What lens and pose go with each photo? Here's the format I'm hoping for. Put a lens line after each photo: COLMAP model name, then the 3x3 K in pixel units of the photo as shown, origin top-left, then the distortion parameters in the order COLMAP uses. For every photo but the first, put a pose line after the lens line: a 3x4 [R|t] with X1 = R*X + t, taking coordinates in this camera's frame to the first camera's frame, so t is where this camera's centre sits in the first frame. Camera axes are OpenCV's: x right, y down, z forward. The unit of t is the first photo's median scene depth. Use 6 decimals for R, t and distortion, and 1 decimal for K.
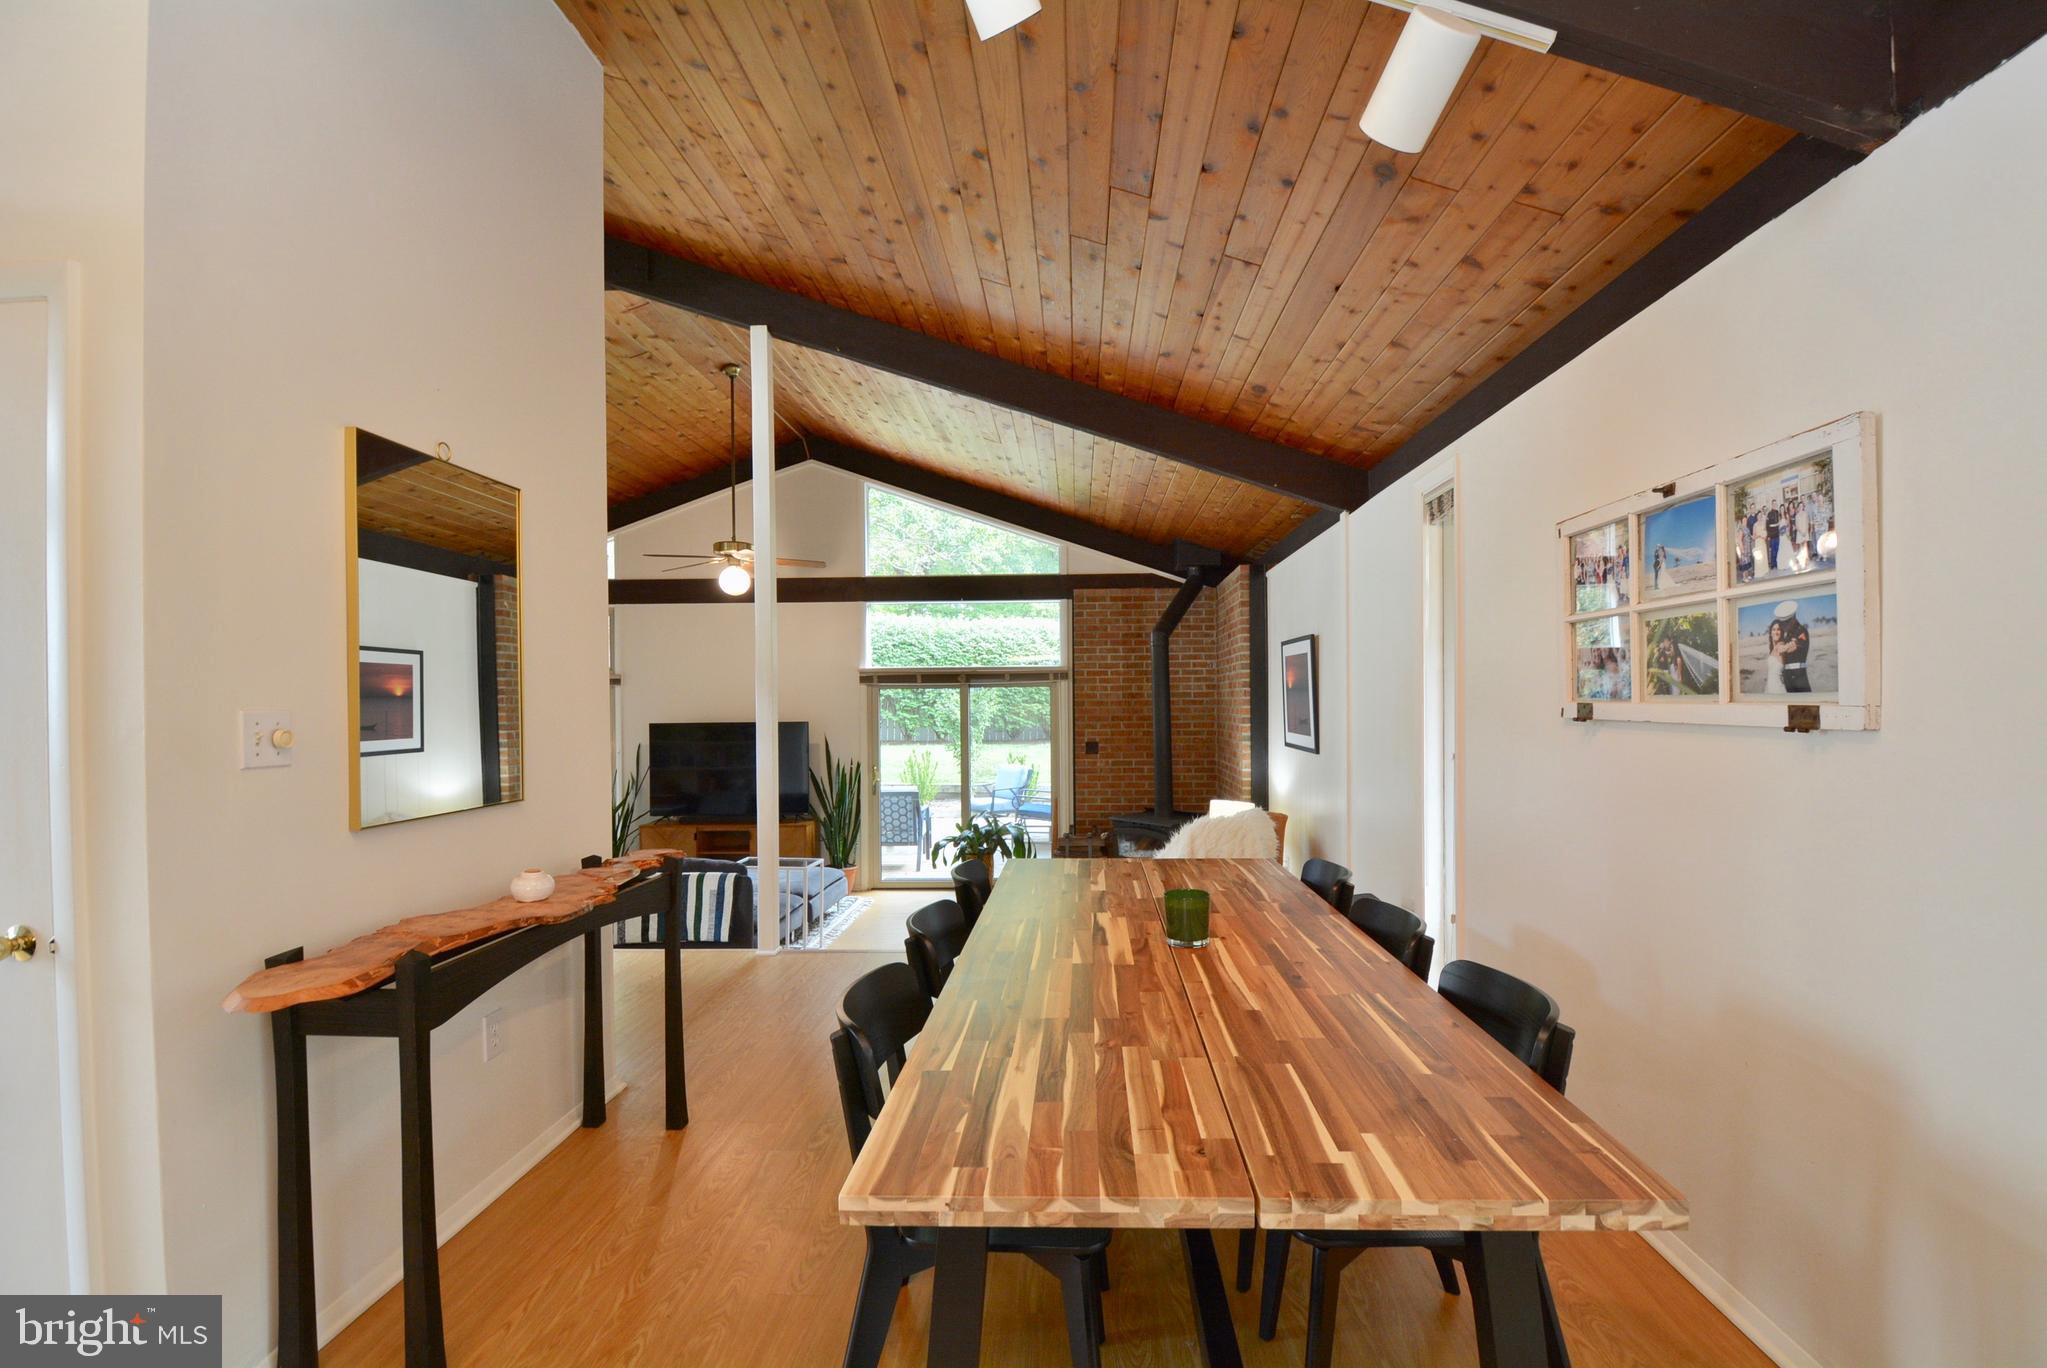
lens RADIAL K [[894.0, 0, 1046.7], [0, 894.0, 706.9], [0, 0, 1]] dist [0.016848, -0.023668]
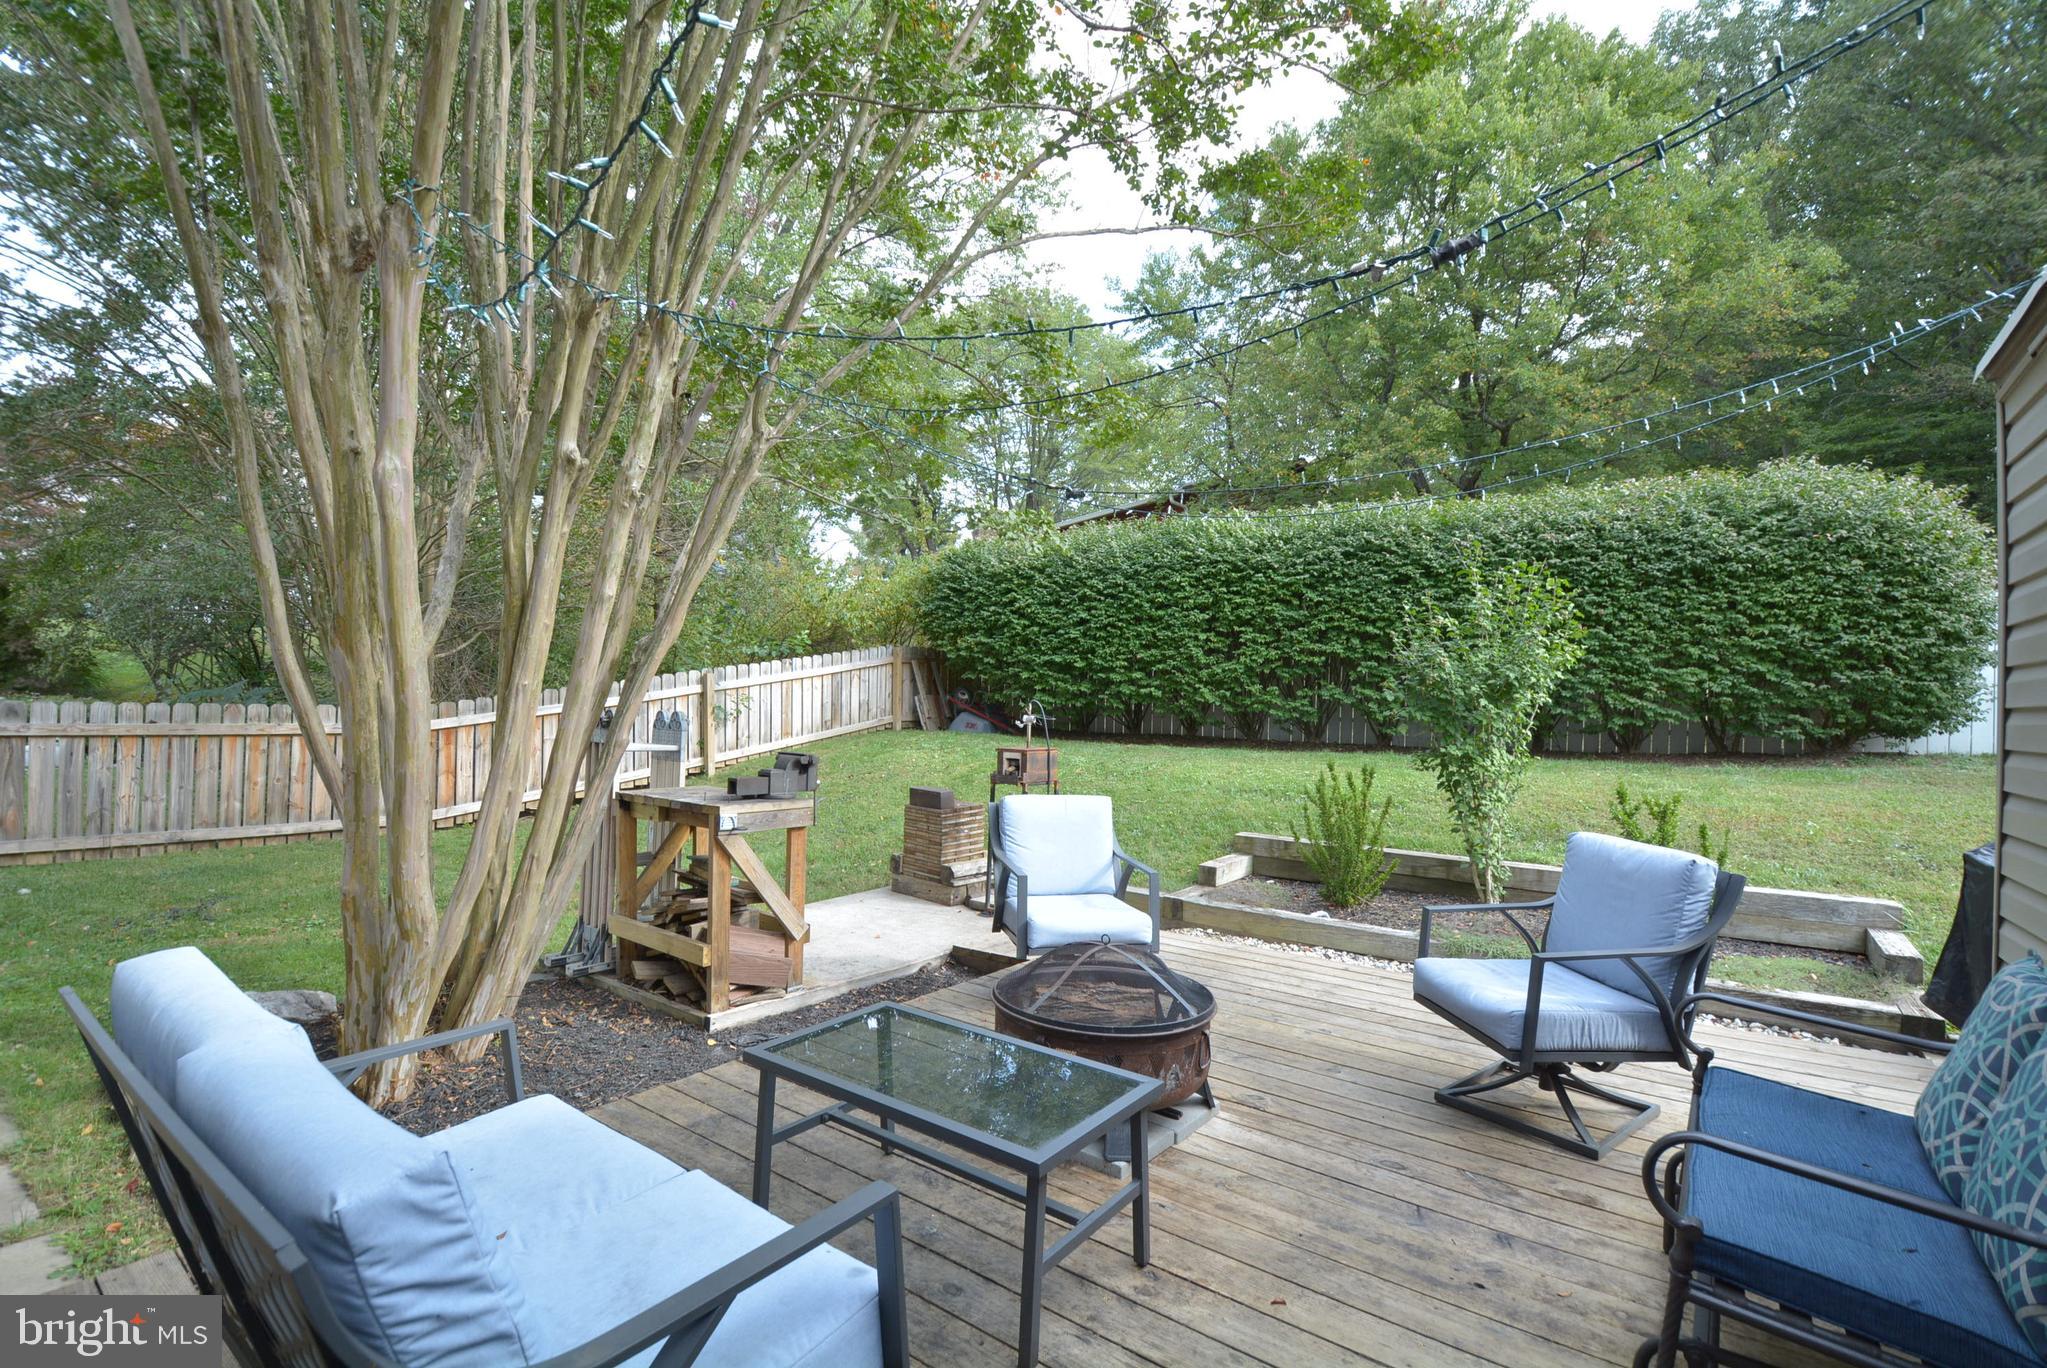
lens RADIAL K [[894.0, 0, 1046.7], [0, 894.0, 706.9], [0, 0, 1]] dist [0.016848, -0.023668]
pose [[0.822548, 0.014181, -0.568519, -0.067577], [-0.018912, 0.999818, -0.002424, 0.067365], [0.568382, 0.012746, 0.822666, 1.509935]]
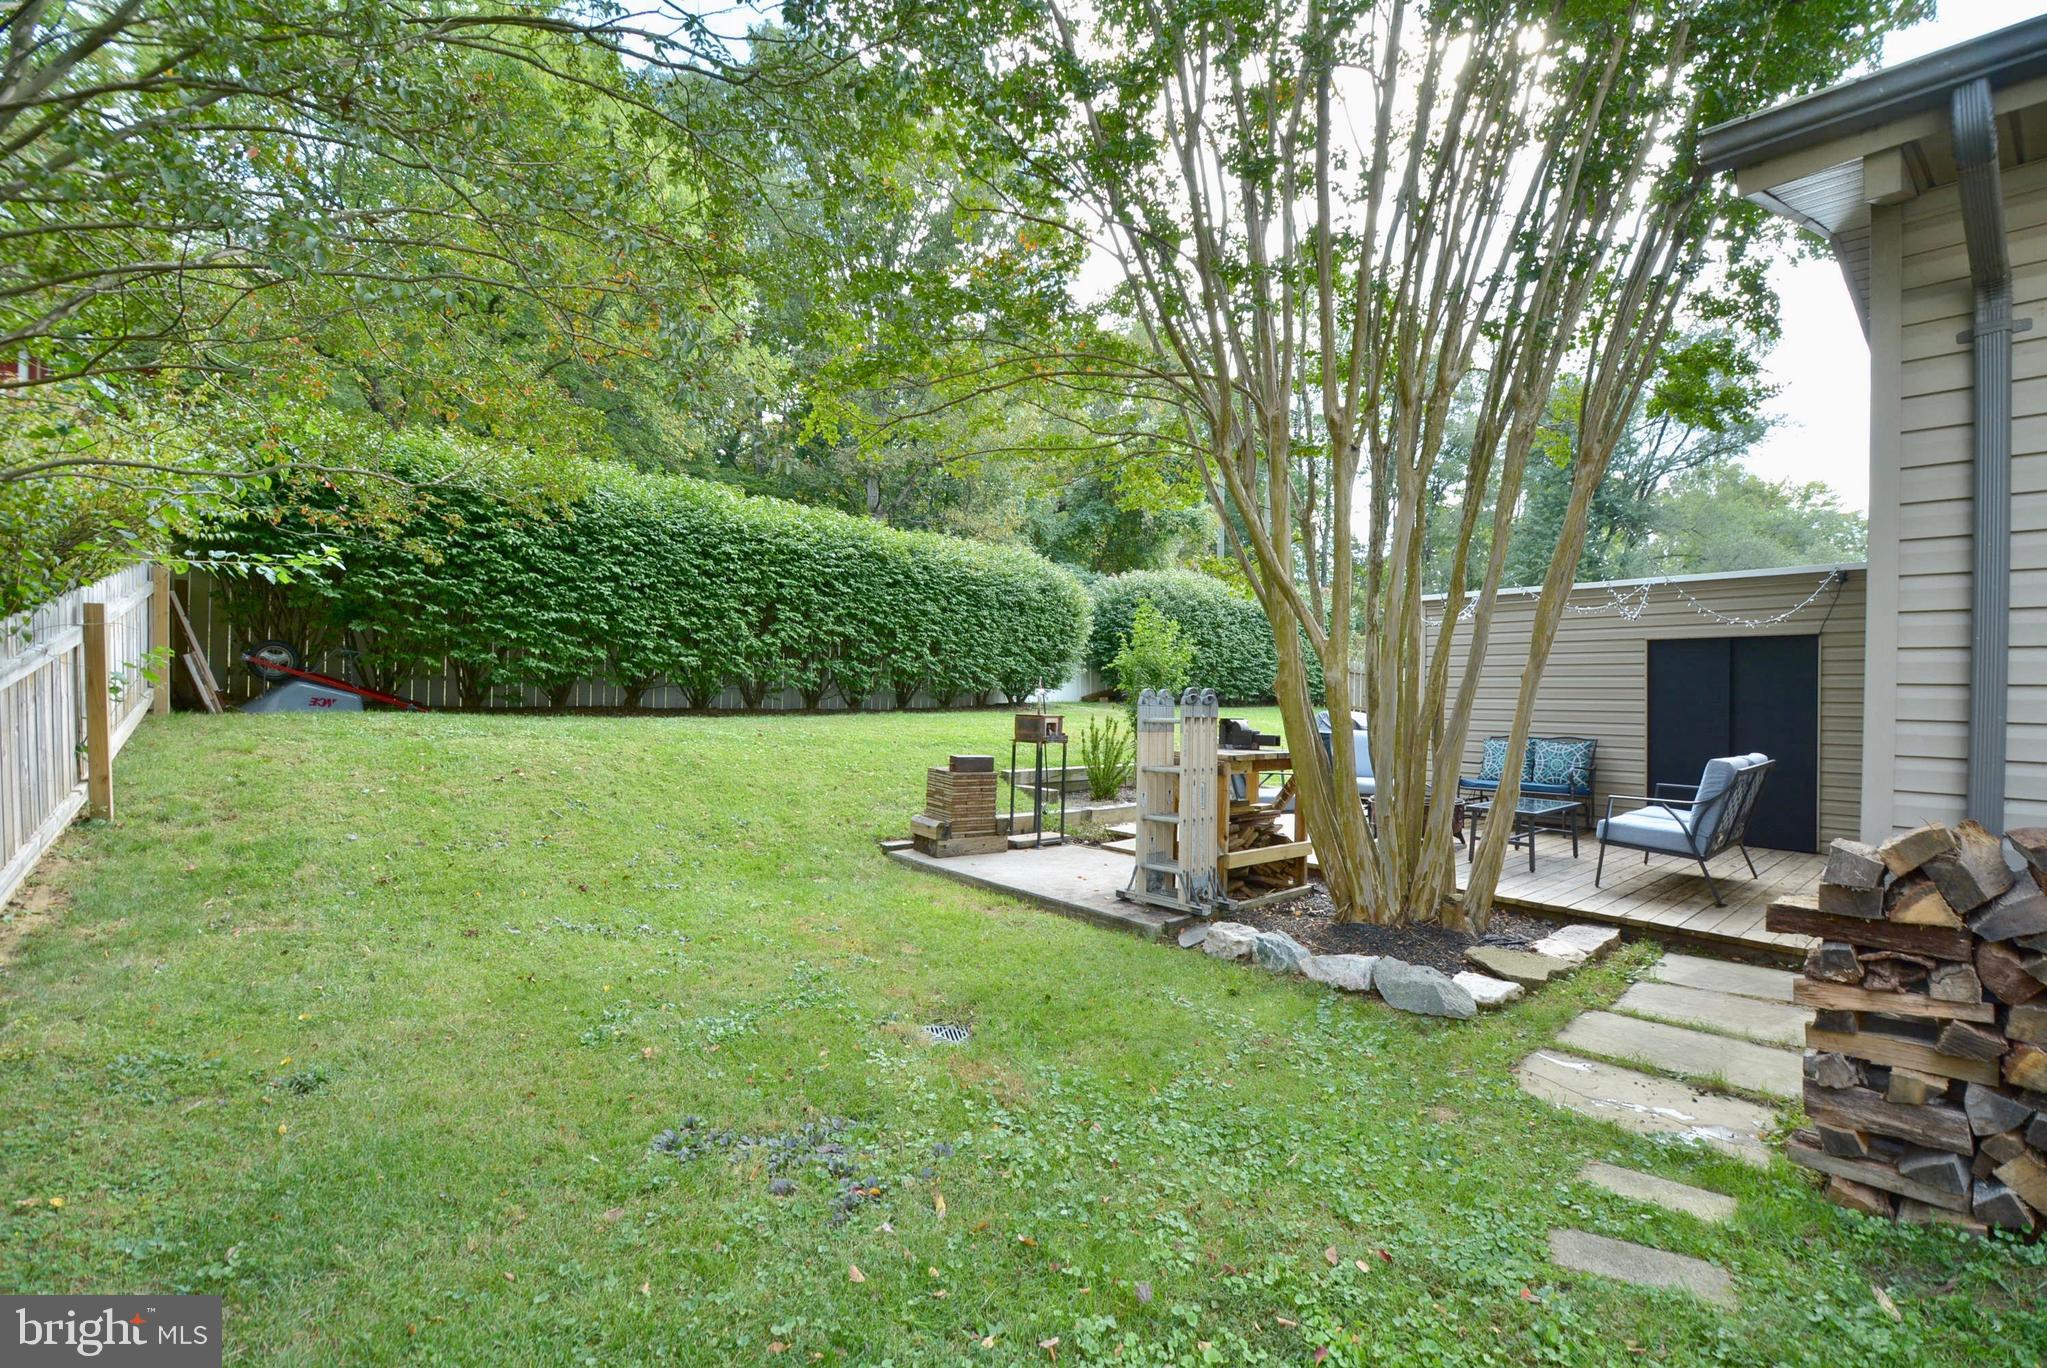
lens RADIAL K [[894.0, 0, 1046.7], [0, 894.0, 706.9], [0, 0, 1]] dist [0.016848, -0.023668]
pose [[0.722743, 0.000319, 0.691117, -1.566446], [-0.014174, 0.999796, 0.014360, 0.081680], [-0.690972, -0.020175, 0.722600, 1.384527]]
